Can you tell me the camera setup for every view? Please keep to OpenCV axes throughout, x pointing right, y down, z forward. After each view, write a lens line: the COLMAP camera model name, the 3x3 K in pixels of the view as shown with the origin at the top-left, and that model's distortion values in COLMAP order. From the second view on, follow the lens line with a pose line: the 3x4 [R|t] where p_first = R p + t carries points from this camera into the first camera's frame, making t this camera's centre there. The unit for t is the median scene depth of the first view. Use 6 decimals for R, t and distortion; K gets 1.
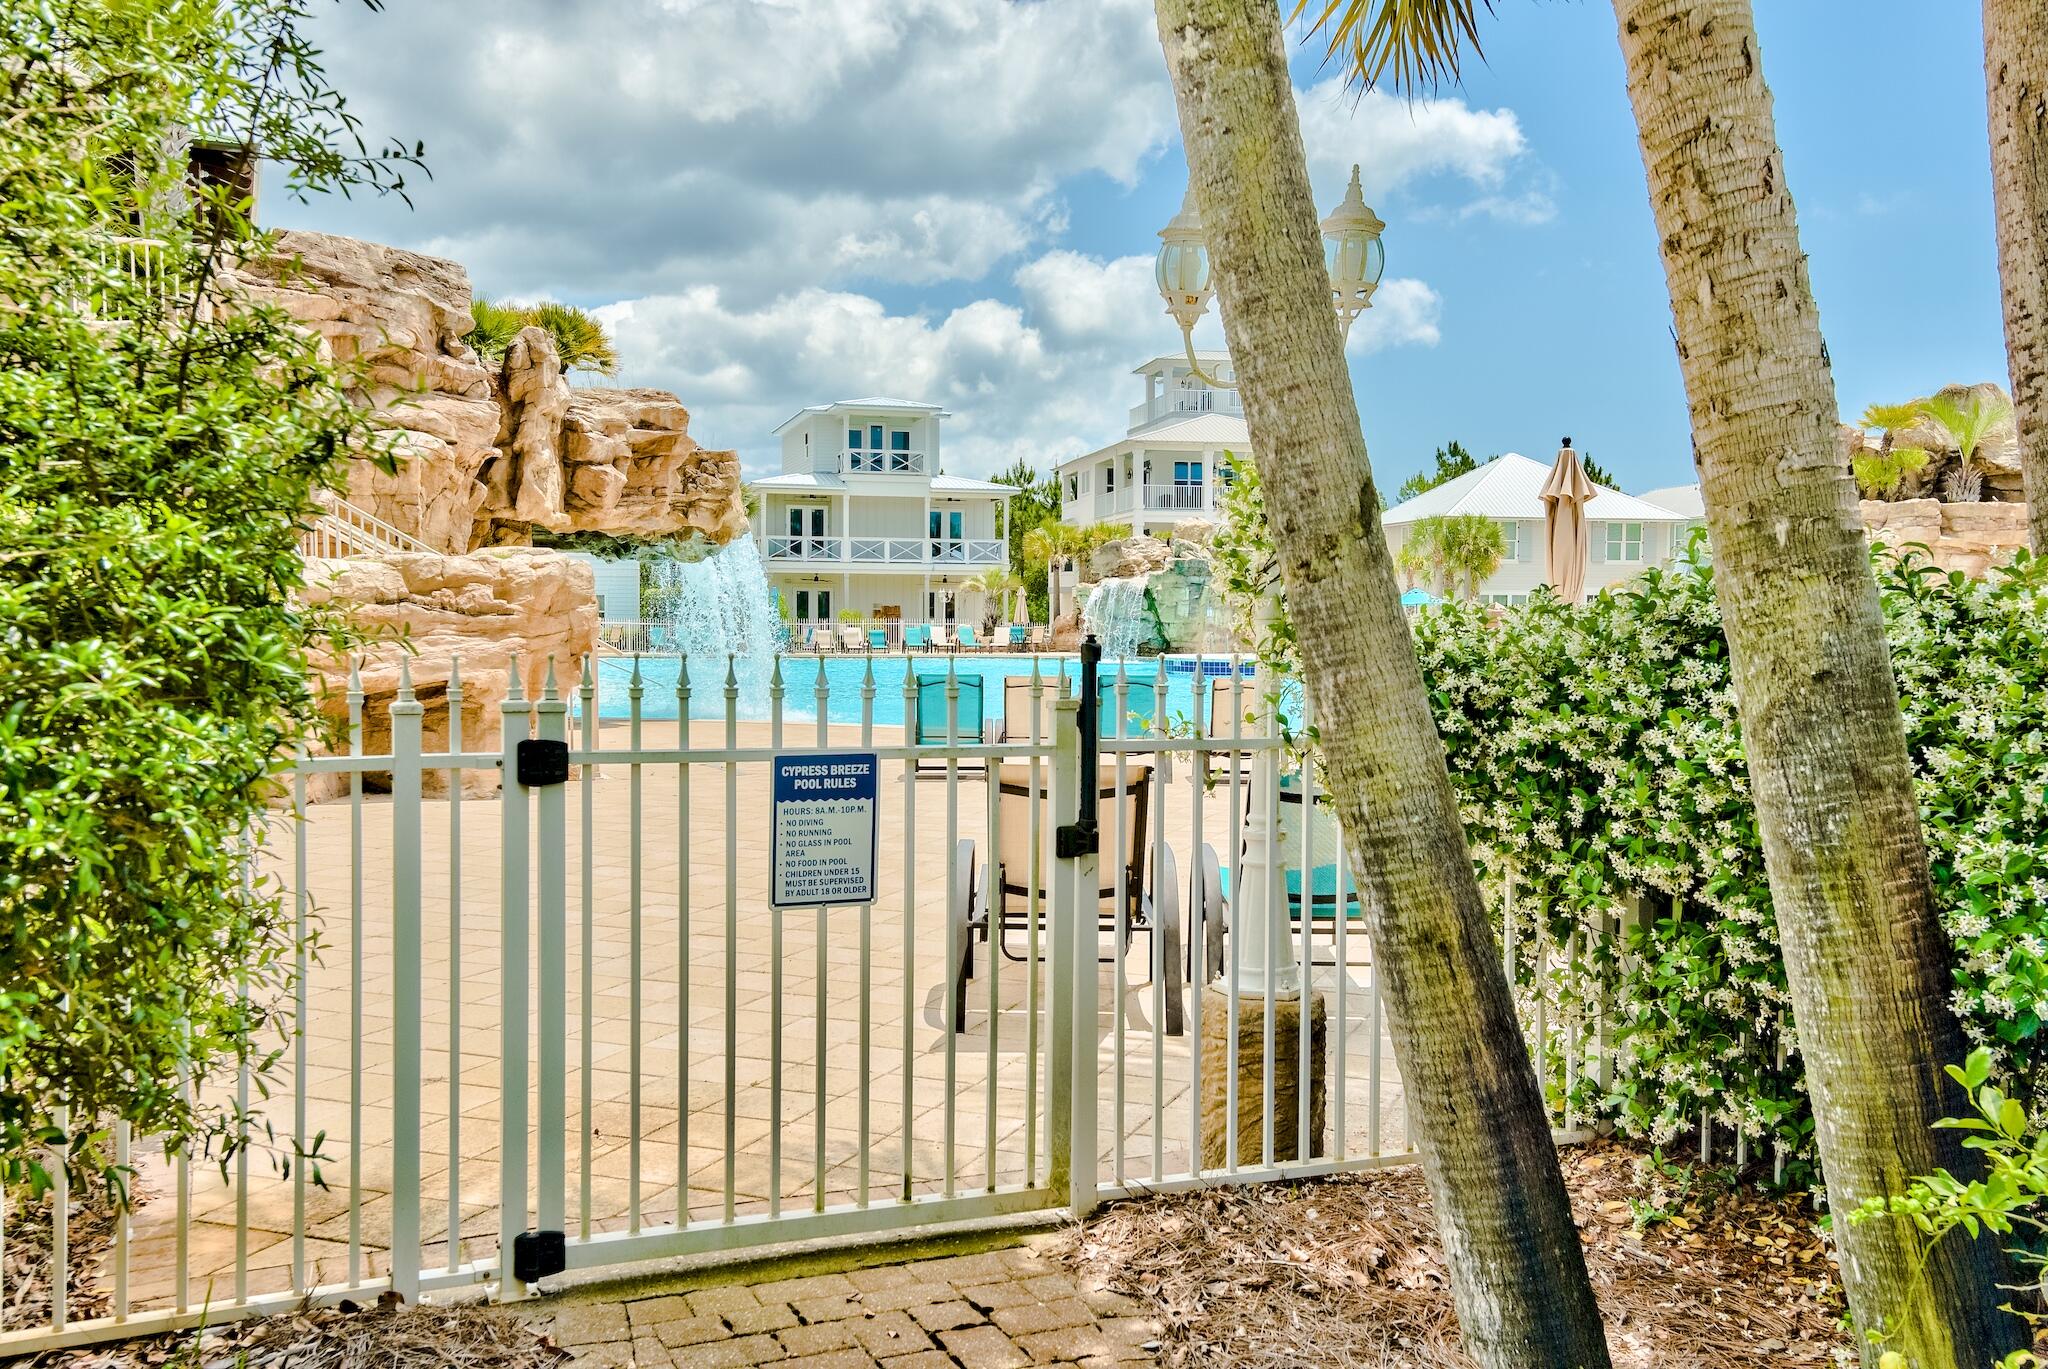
lens RADIAL K [[1897.8, 0, 1023.5], [0, 1897.8, 685.5], [0, 0, 1]] dist [0.076095, 0.000000]
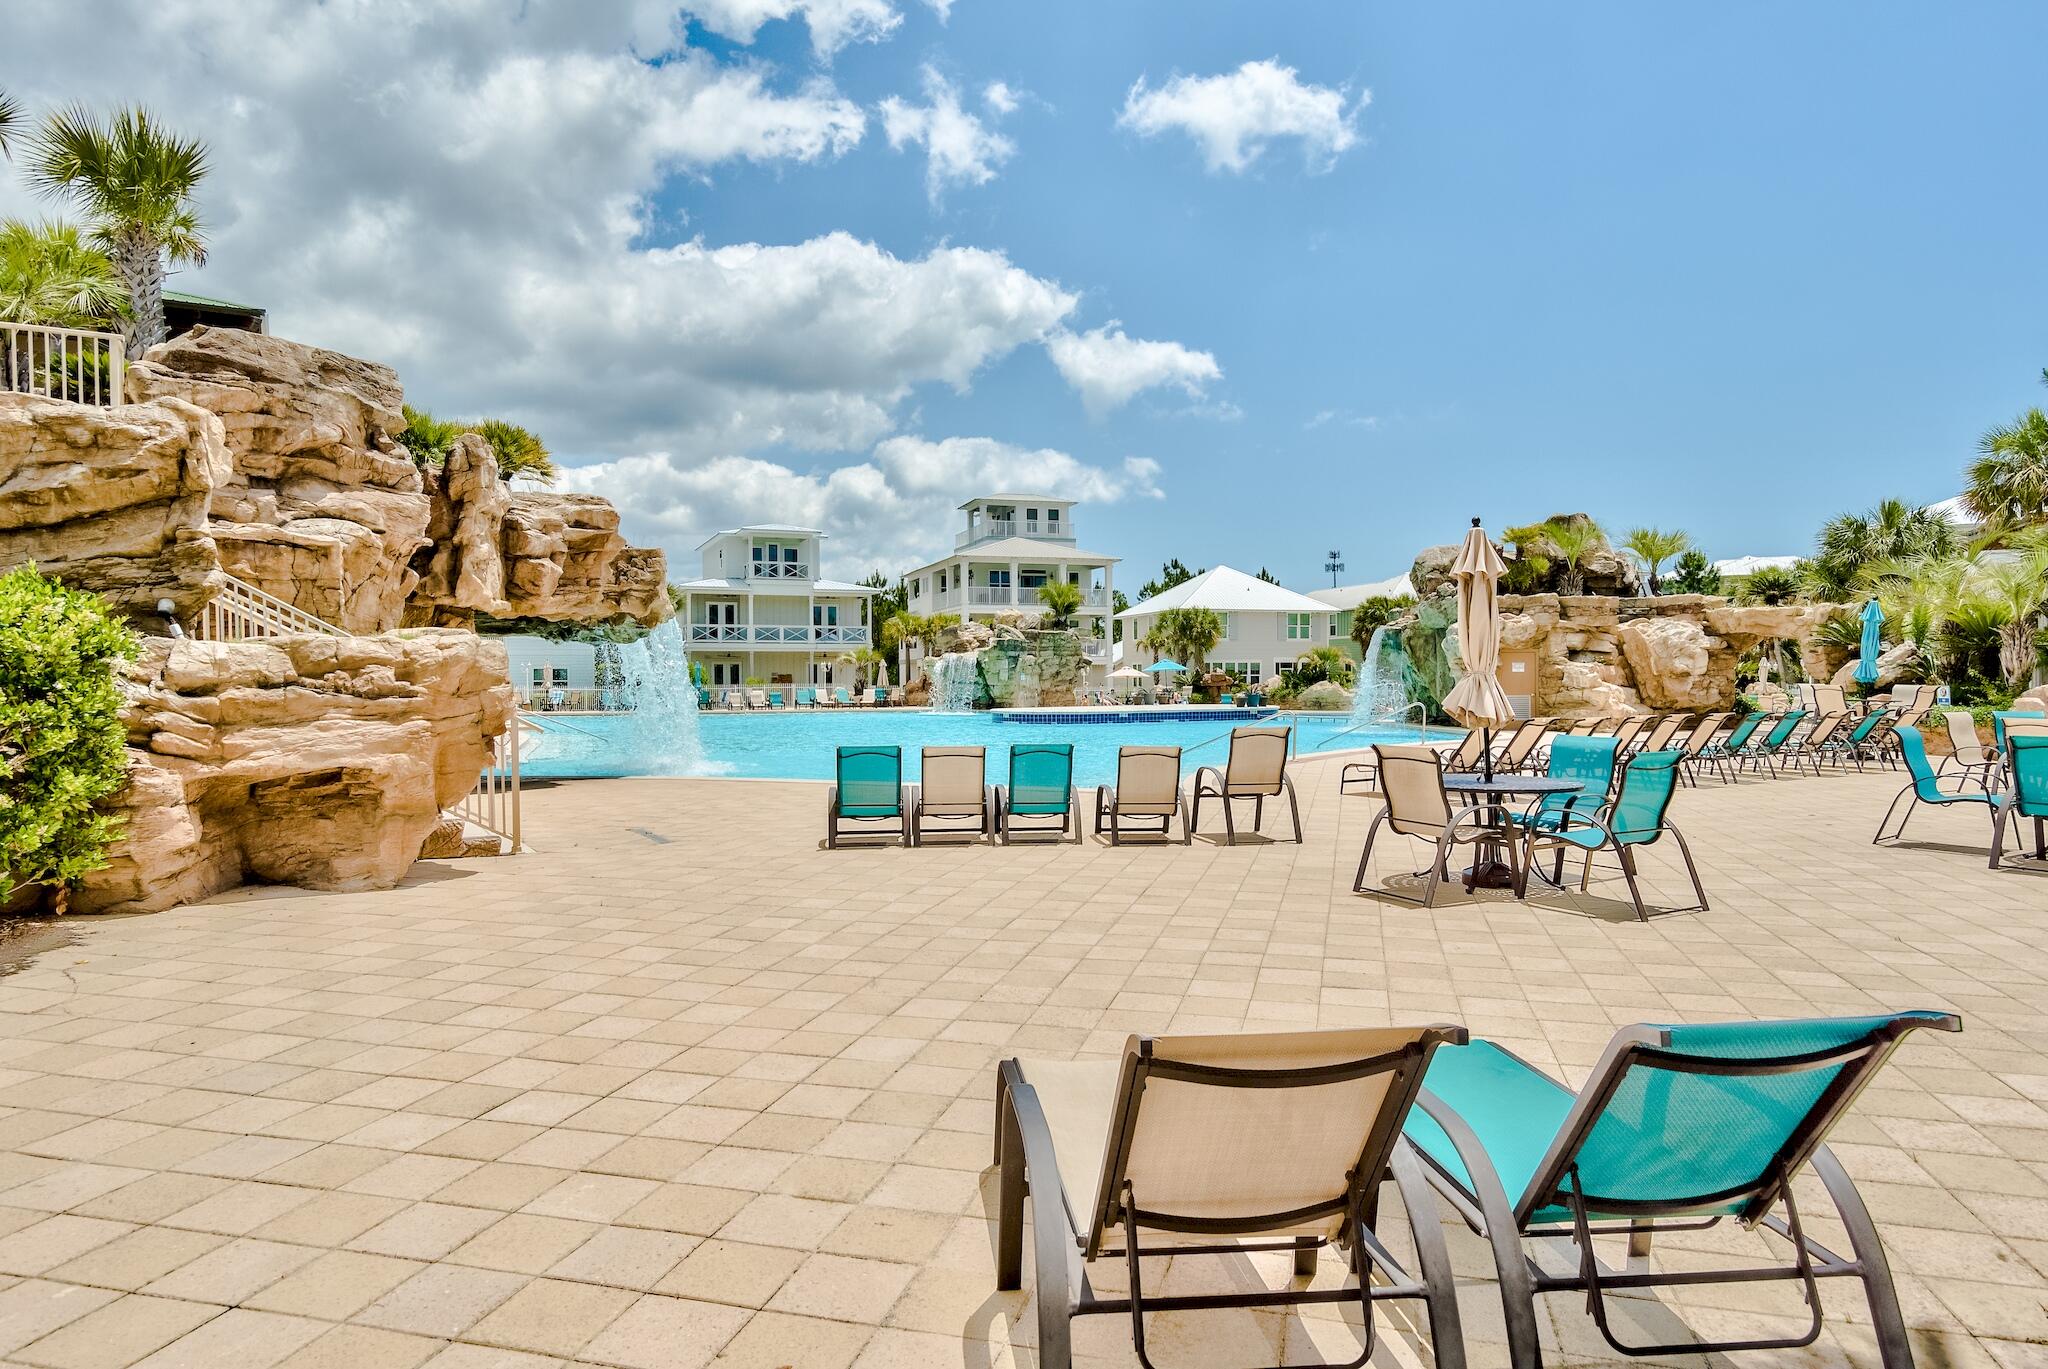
lens RADIAL K [[1055.4, 0, 1027.4], [0, 1055.4, 677.8], [0, 0, 1]] dist [0.006751, 0.001127]
pose [[0.985286, -0.011709, 0.170514, -0.039826], [0.017153, 0.999388, -0.030490, -0.018933], [-0.170053, 0.032966, 0.984883, 0.314788]]
